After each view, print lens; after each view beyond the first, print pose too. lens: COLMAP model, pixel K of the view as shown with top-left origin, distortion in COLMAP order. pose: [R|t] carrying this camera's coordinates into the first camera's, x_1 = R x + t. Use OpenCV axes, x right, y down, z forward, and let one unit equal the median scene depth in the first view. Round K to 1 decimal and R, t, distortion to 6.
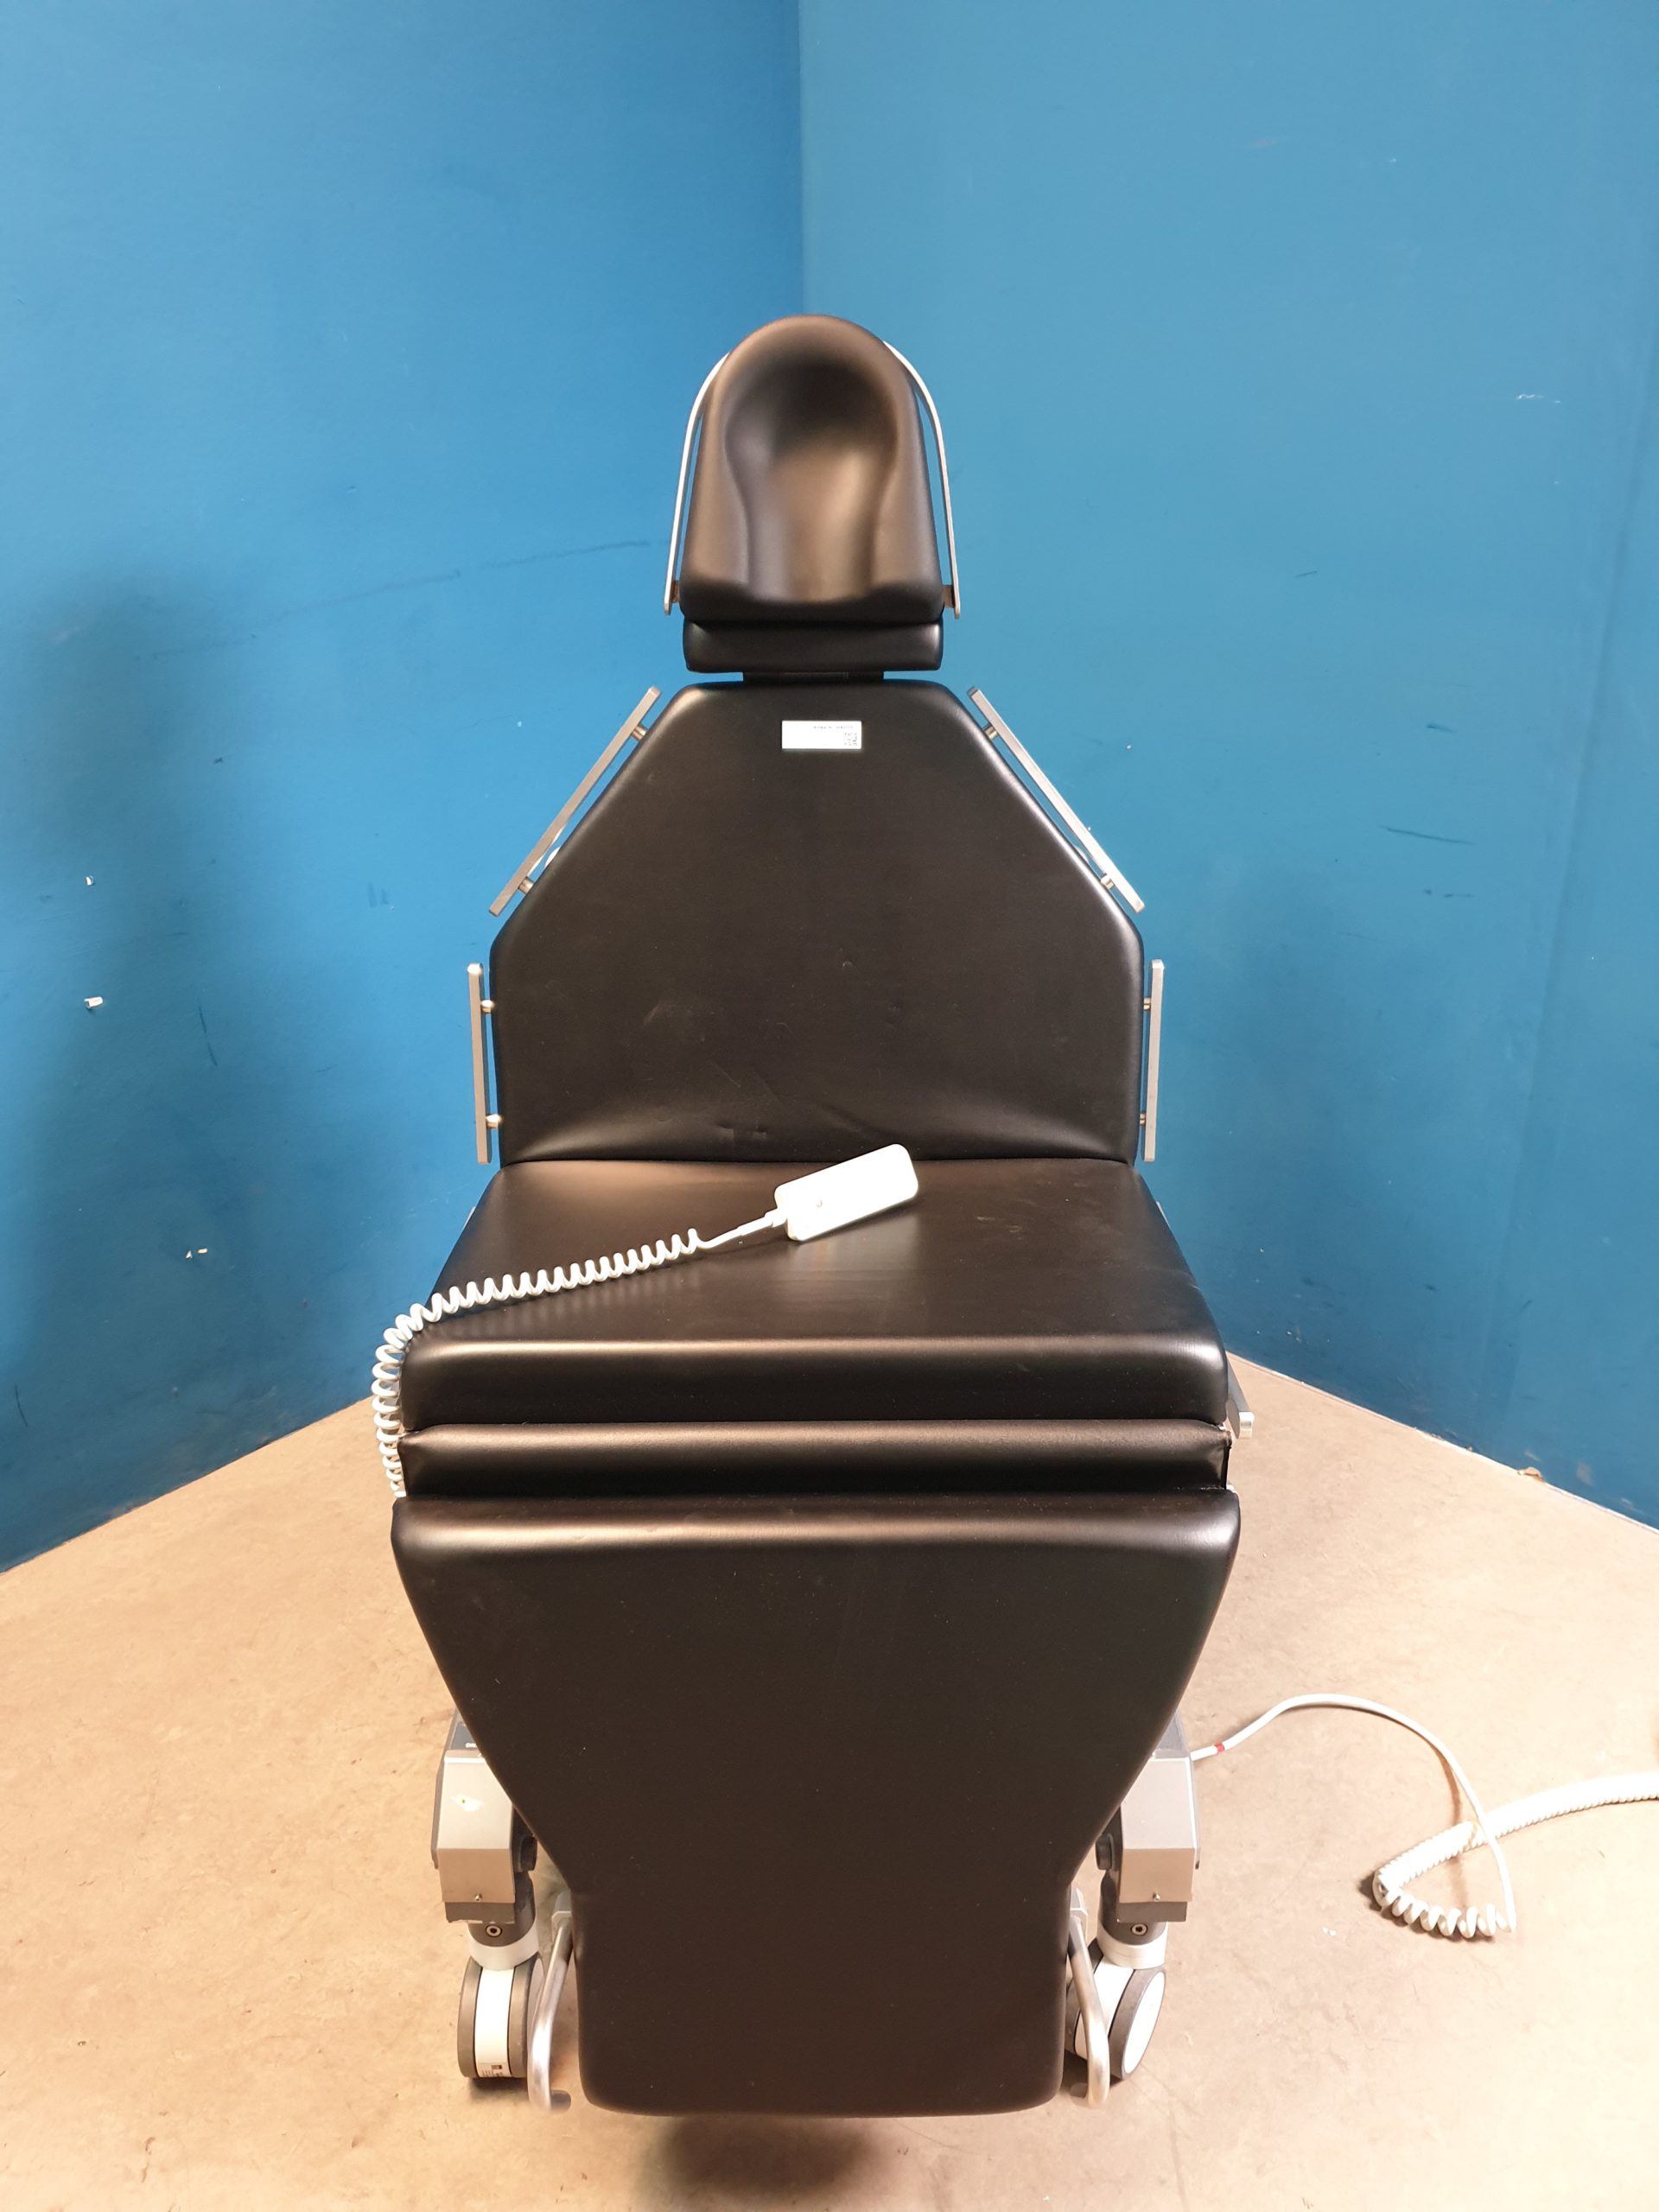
lens RADIAL K [[1717.7, 0, 815.2], [0, 1717.7, 1103.0], [0, 0, 1]] dist [-0.013643, 0.048784]
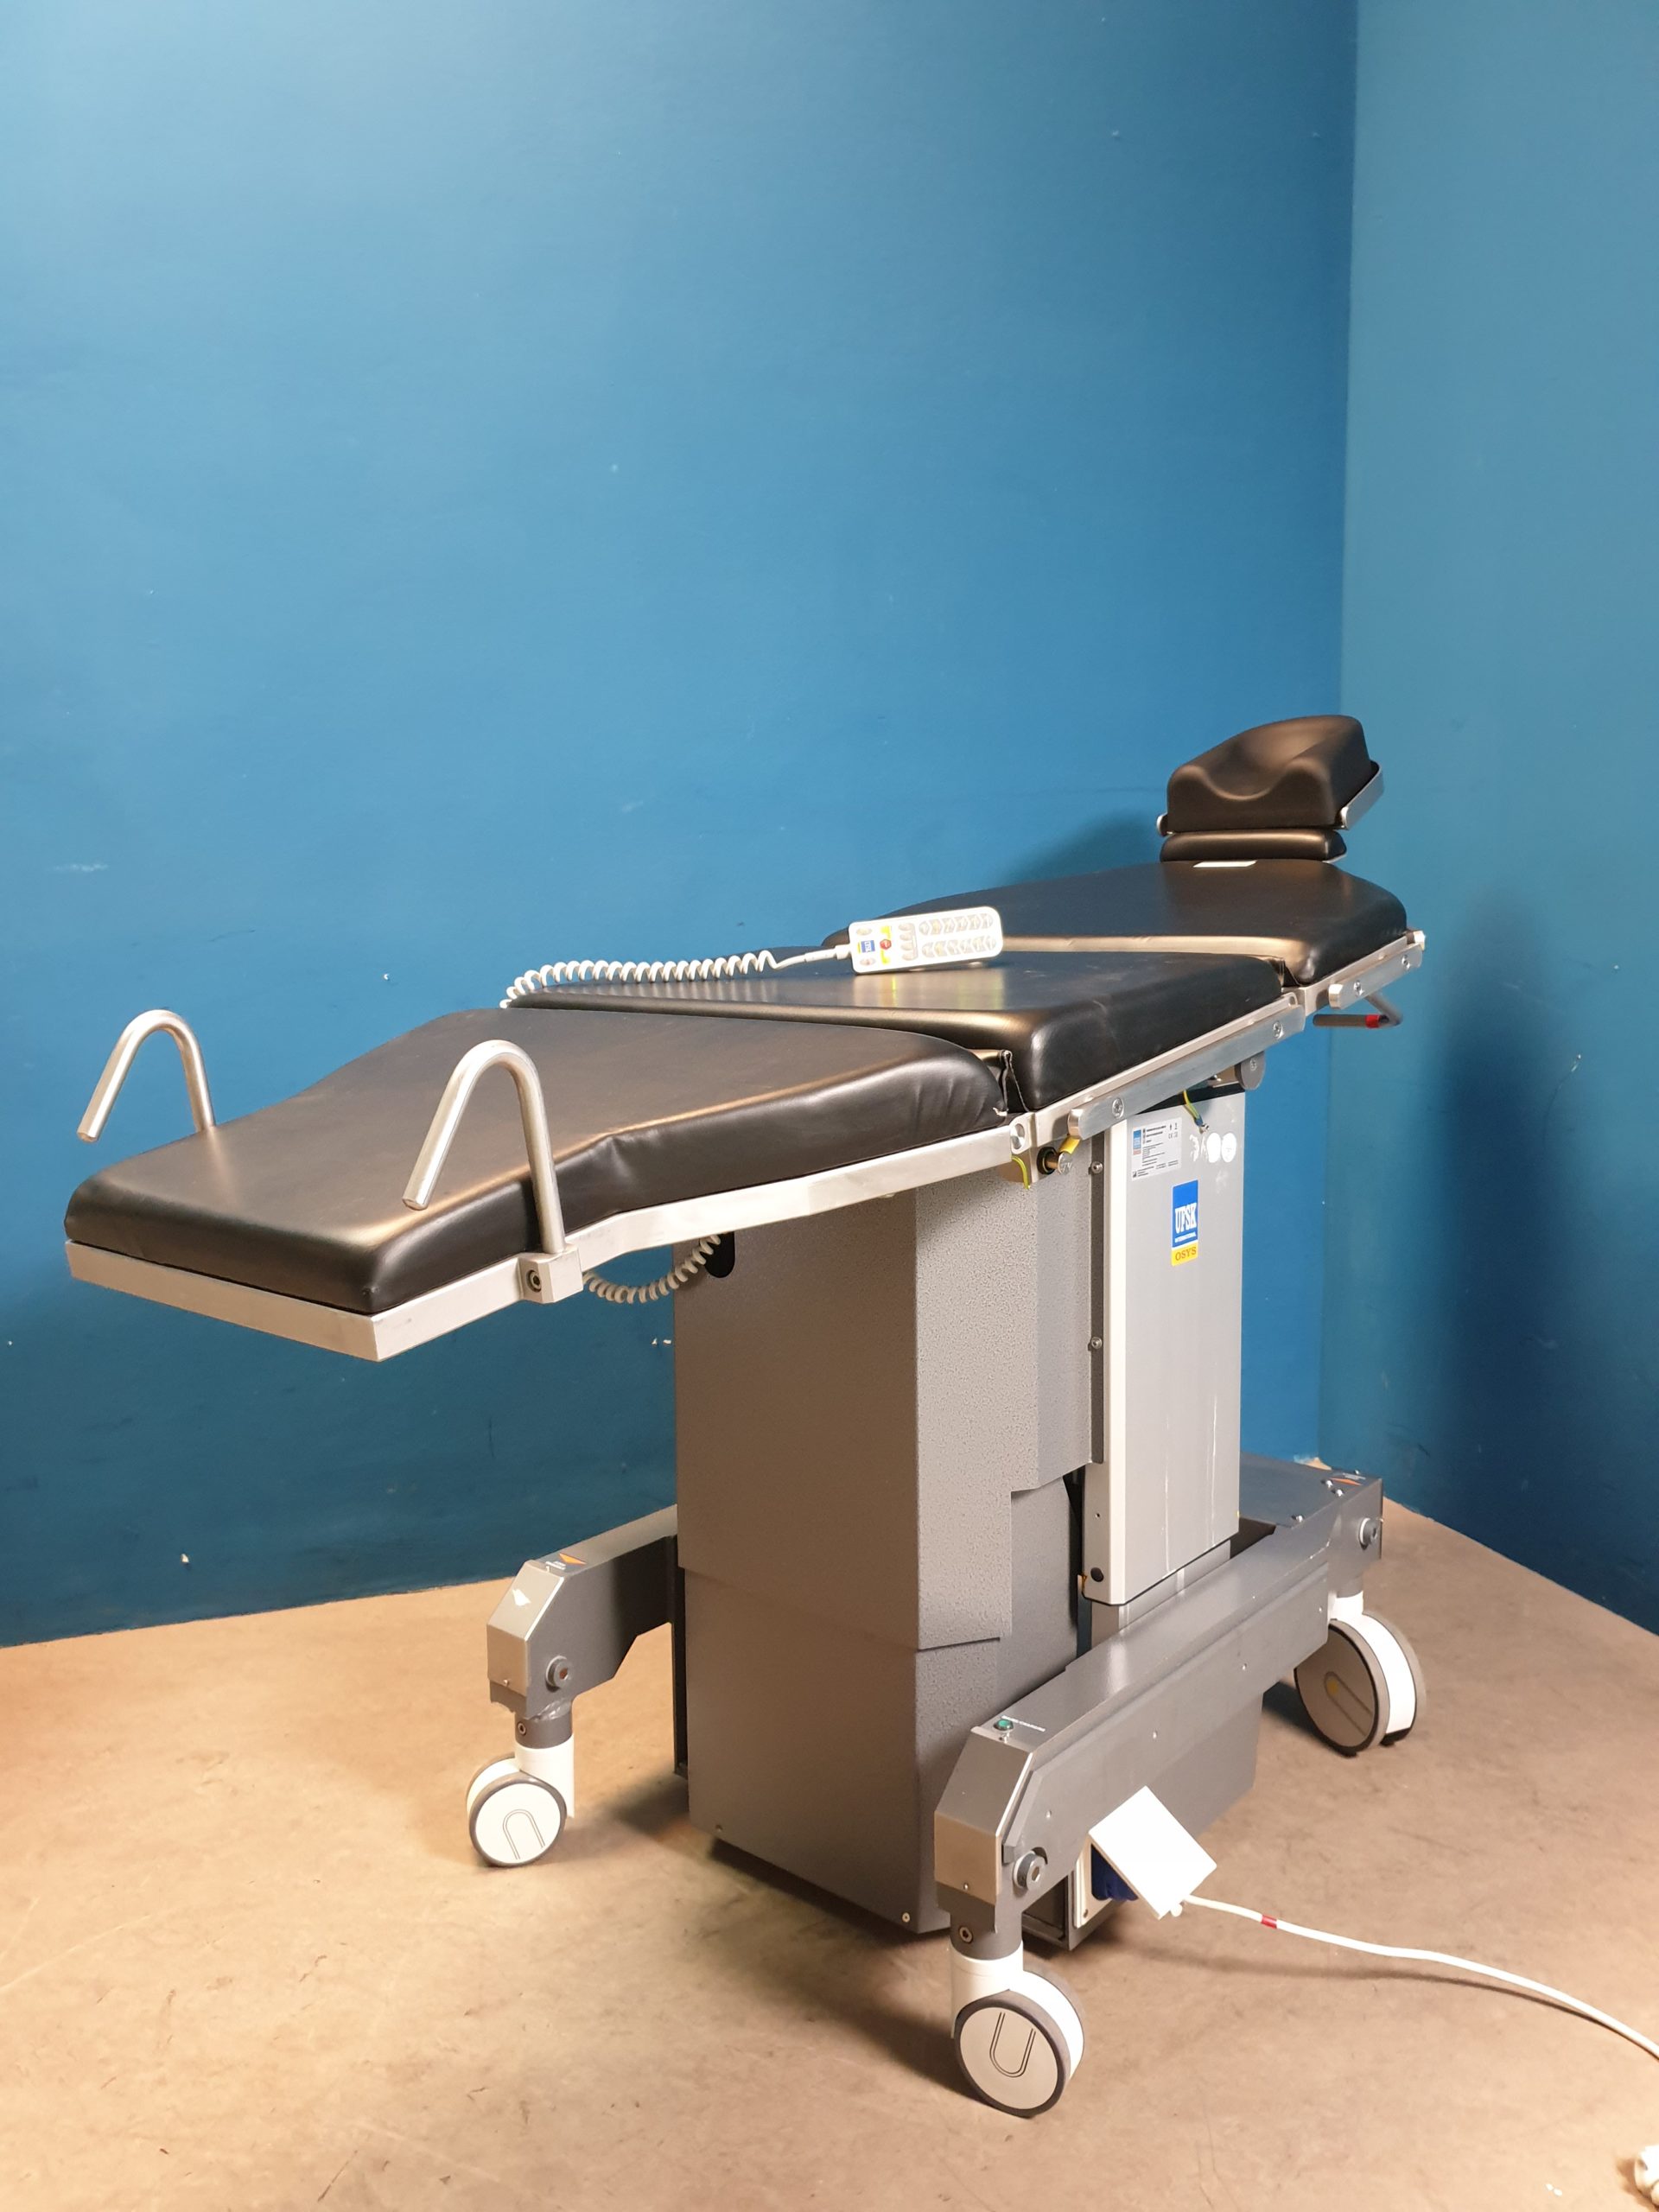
lens RADIAL K [[1714.9, 0, 837.9], [0, 1714.9, 1116.8], [0, 0, 1]] dist [-0.011176, 0.046857]
pose [[0.896893, 0.065050, -0.437438, 0.266570], [-0.179414, 0.957590, -0.225458, 0.203343], [0.404220, 0.280694, 0.870527, 0.016417]]
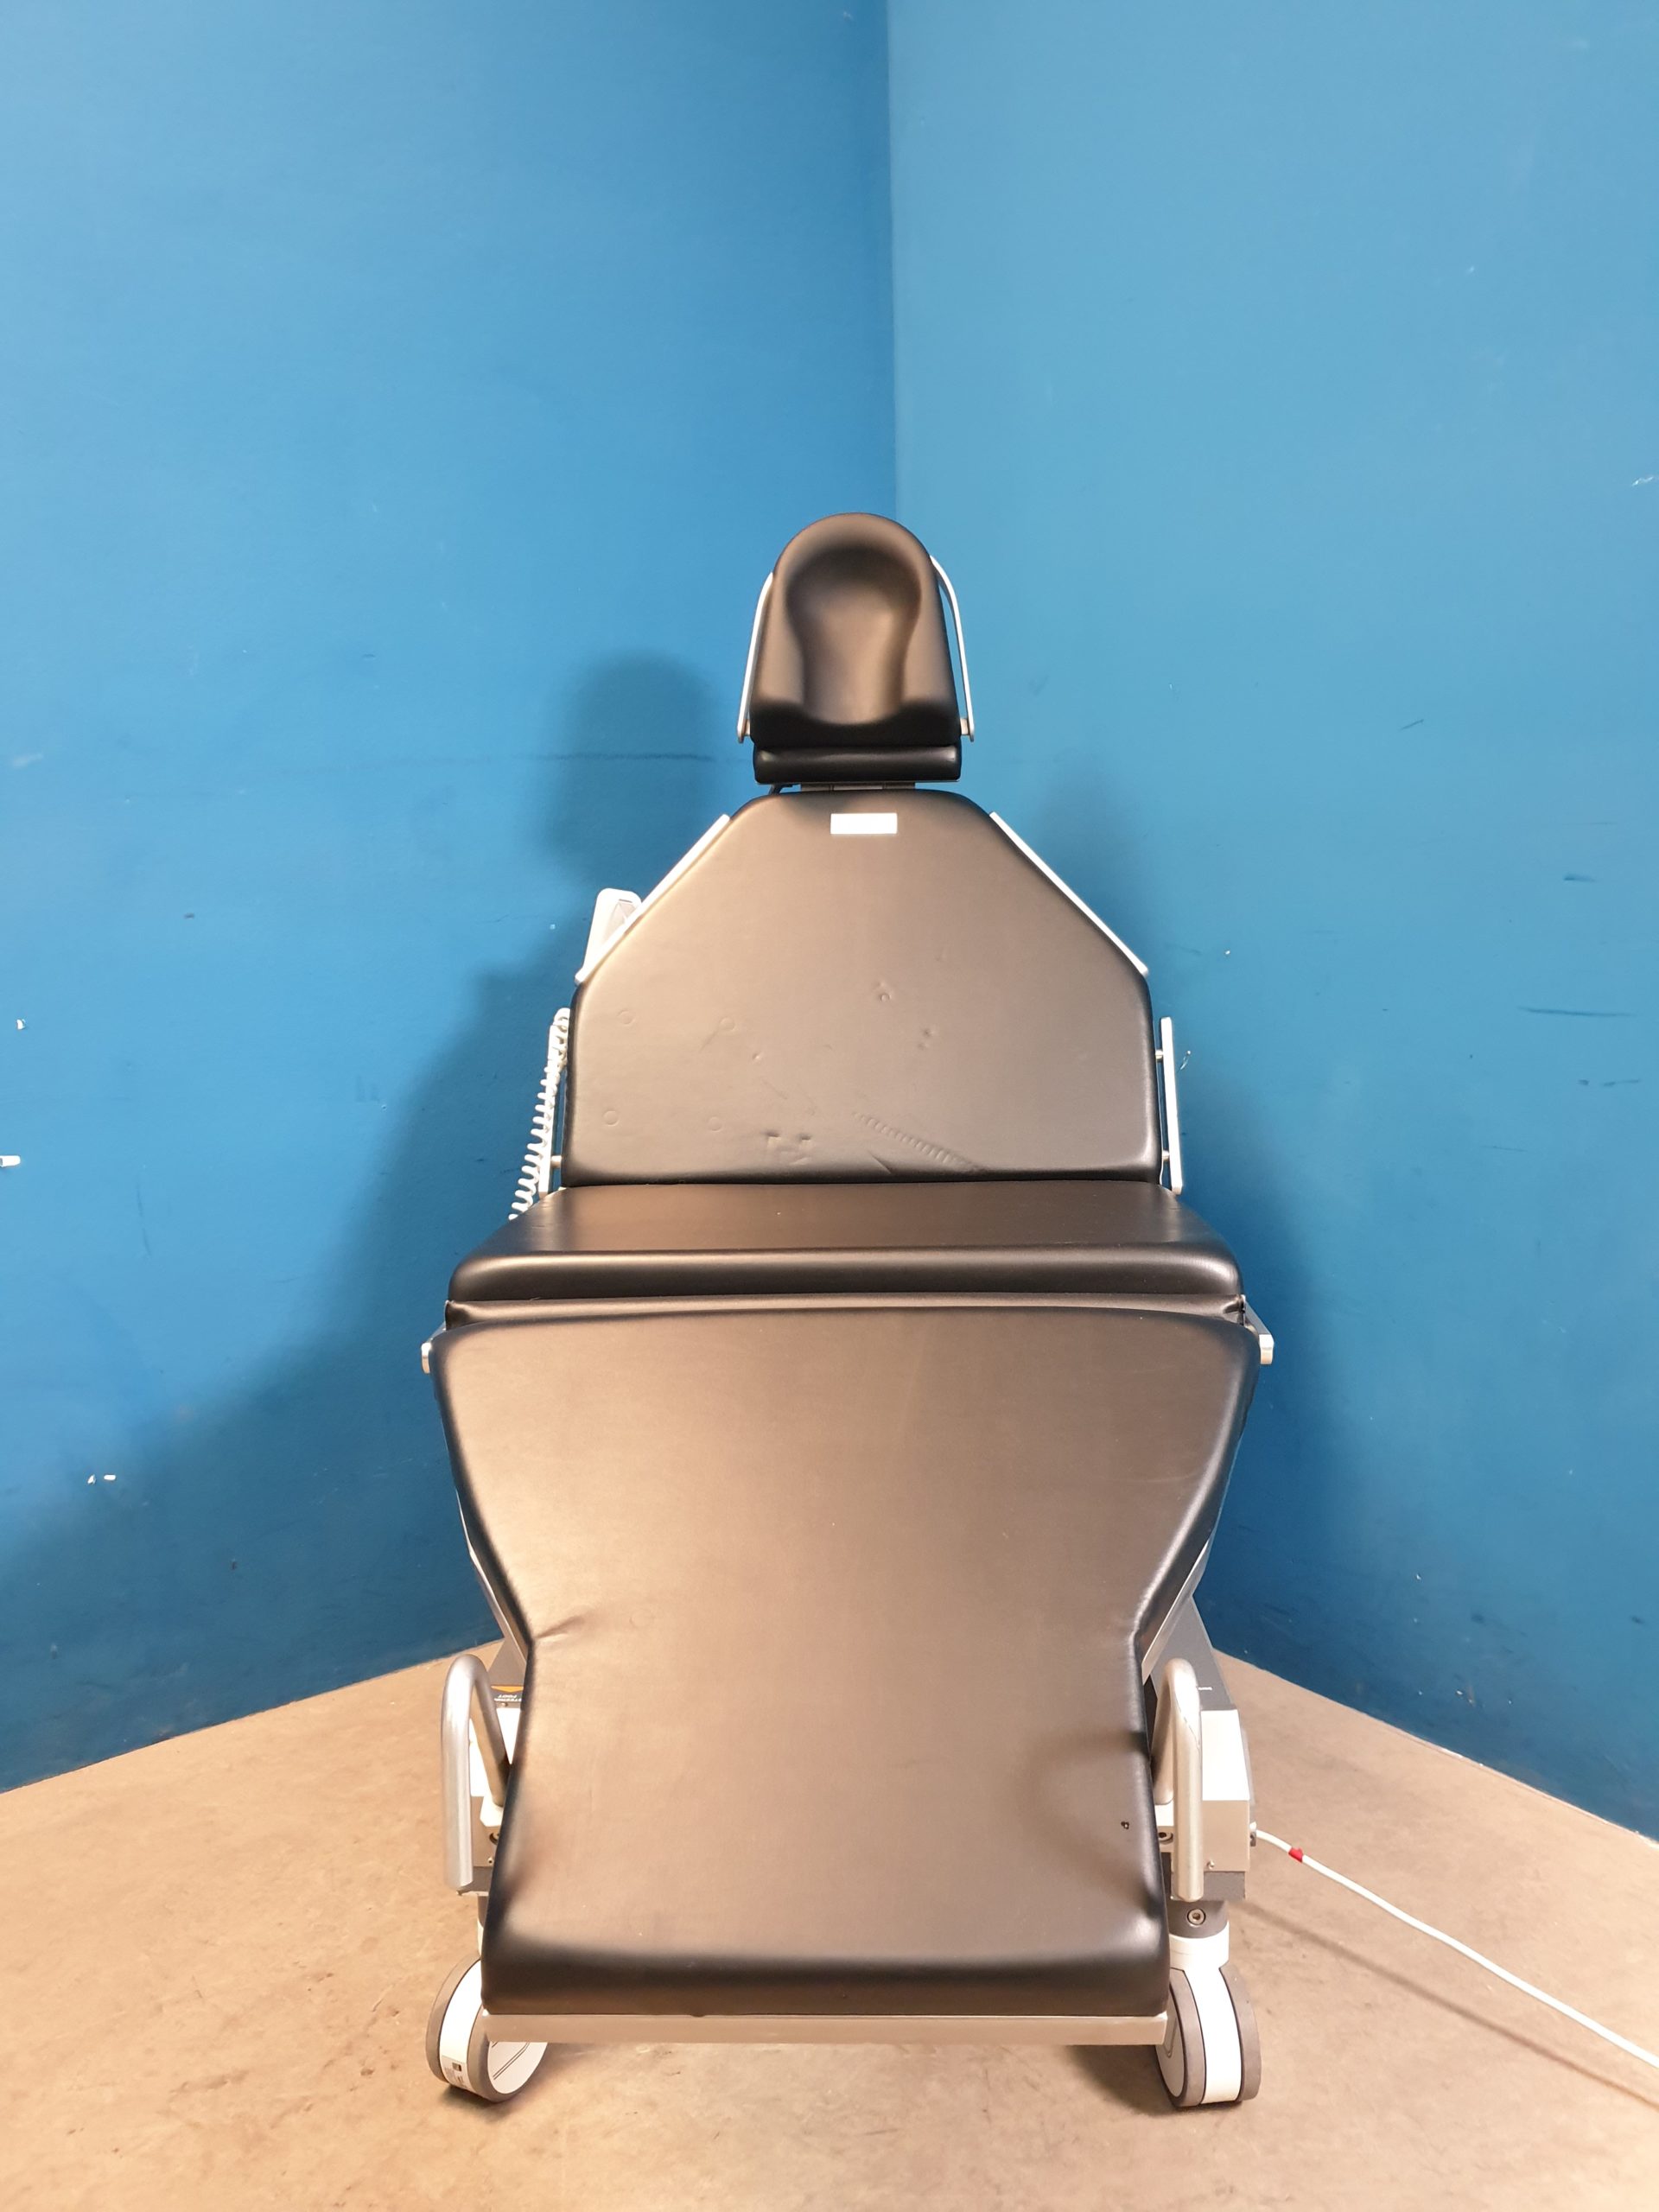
lens RADIAL K [[1707.4, 0, 844.5], [0, 1707.4, 1104.5], [0, 0, 1]] dist [0.014088, 0.010088]
pose [[0.988106, 0.016833, -0.152851, 0.152266], [-0.058608, 0.960191, -0.273126, 0.136957], [0.142168, 0.278836, 0.949757, 0.215109]]
